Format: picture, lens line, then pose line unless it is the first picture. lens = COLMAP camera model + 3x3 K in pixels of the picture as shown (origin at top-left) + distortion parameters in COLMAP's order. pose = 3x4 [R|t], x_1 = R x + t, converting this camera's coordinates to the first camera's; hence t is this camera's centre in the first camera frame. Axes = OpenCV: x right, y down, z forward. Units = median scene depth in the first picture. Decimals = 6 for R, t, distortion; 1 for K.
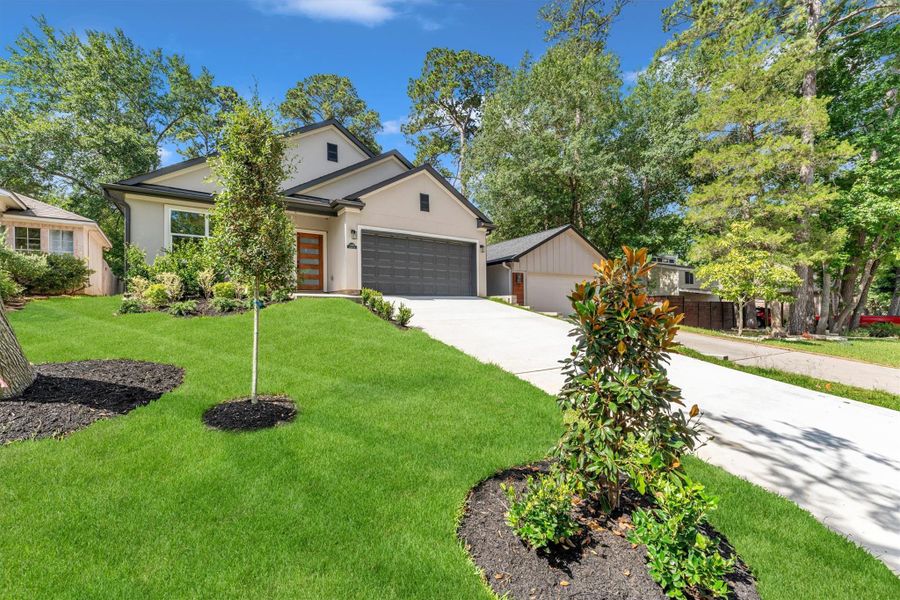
lens RADIAL K [[359.7, 0, 440.2], [0, 359.7, 303.9], [0, 0, 1]] dist [-0.000248, 0.000312]
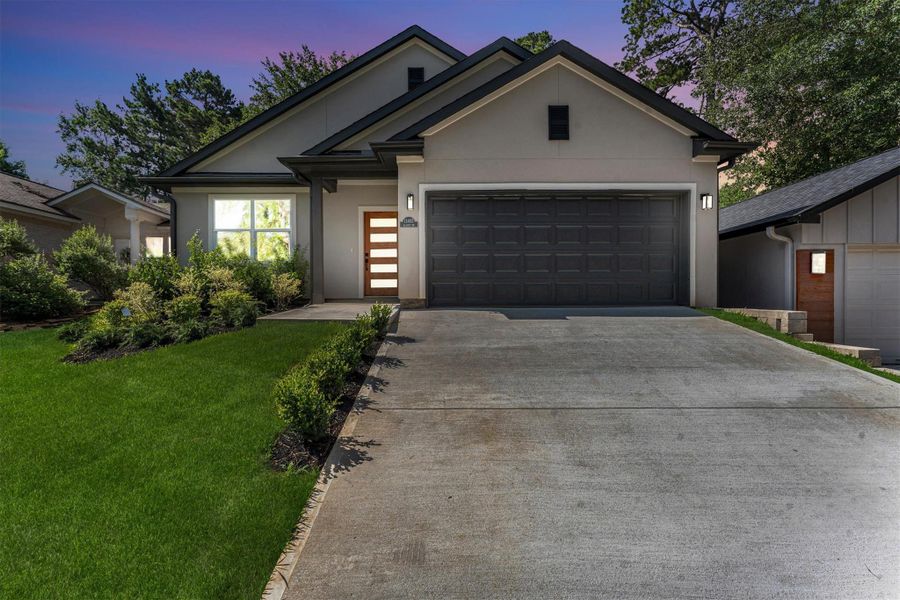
lens RADIAL K [[359.7, 0, 449.9], [0, 359.7, 297.8], [0, 0, 1]] dist [-0.000248, 0.000312]
pose [[0.832431, 0.010041, -0.554038, 0.109608], [0.002065, 0.999773, 0.021221, -0.045772], [0.554125, -0.018809, 0.832221, 0.481724]]
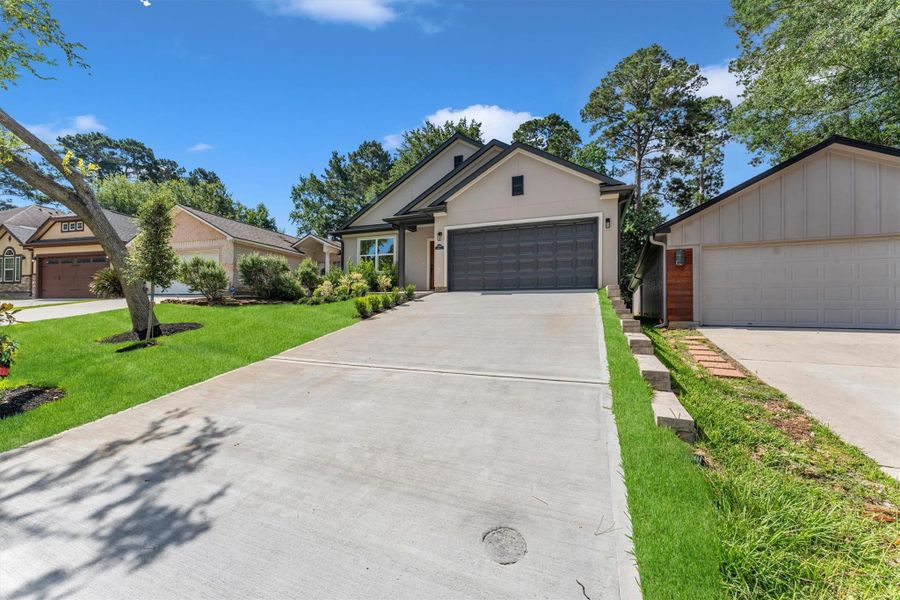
lens RADIAL K [[359.7, 0, 452.6], [0, 359.7, 307.2], [0, 0, 1]] dist [-0.000248, 0.000312]
pose [[0.559205, 0.002619, -0.829026, 0.591524], [-0.004081, 0.999992, 0.000406, 0.018586], [0.829020, 0.003157, 0.559211, 0.364363]]
